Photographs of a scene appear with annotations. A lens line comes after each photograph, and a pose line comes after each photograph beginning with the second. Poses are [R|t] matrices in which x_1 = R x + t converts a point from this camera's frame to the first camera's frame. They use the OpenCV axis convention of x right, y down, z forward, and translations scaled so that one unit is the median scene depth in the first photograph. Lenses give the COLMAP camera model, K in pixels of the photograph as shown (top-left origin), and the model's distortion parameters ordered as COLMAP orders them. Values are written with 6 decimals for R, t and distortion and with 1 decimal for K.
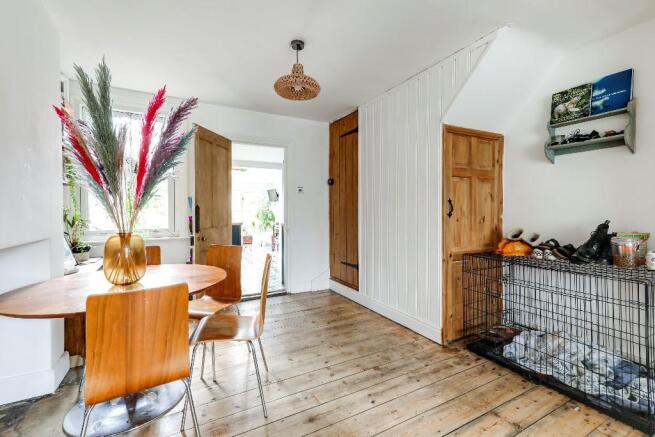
lens RADIAL K [[291.1, 0, 330.9], [0, 291.1, 214.9], [0, 0, 1]] dist [0.017518, -0.000081]
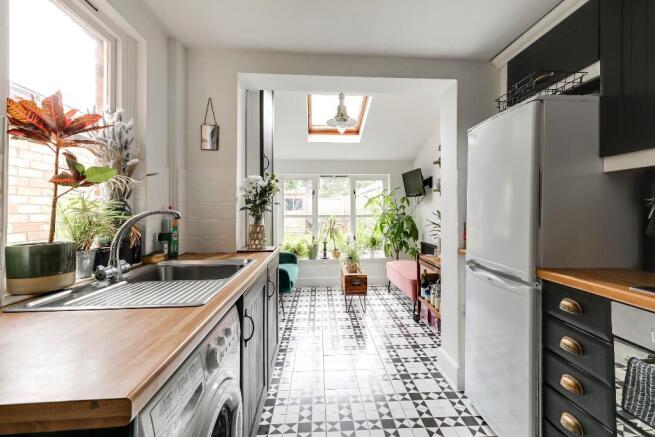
lens RADIAL K [[294.0, 0, 329.7], [0, 294.0, 209.2], [0, 0, 1]] dist [-0.003043, -0.000072]
pose [[0.902346, -0.002328, -0.431005, -0.422633], [-0.007229, 0.999763, -0.020535, -0.053348], [0.430951, 0.021646, 0.902116, 1.859111]]
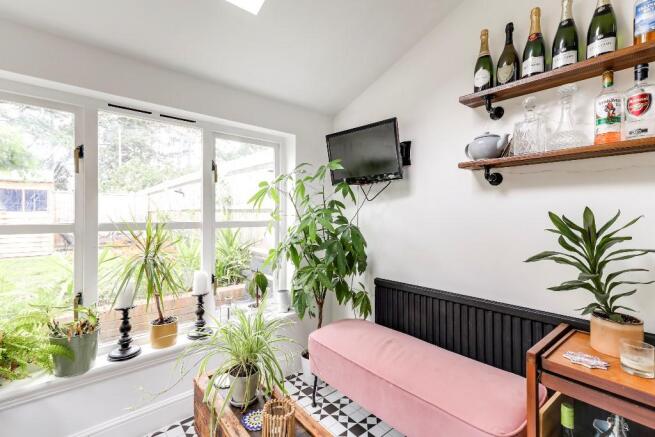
lens RADIAL K [[298.4, 0, 337.7], [0, 298.4, 214.4], [0, 0, 1]] dist [-0.010548, 0.008449]
pose [[0.974477, 0.006753, 0.224387, -0.956405], [-0.002637, 0.999823, -0.018636, -0.063987], [-0.224474, 0.017569, 0.974322, 2.816286]]
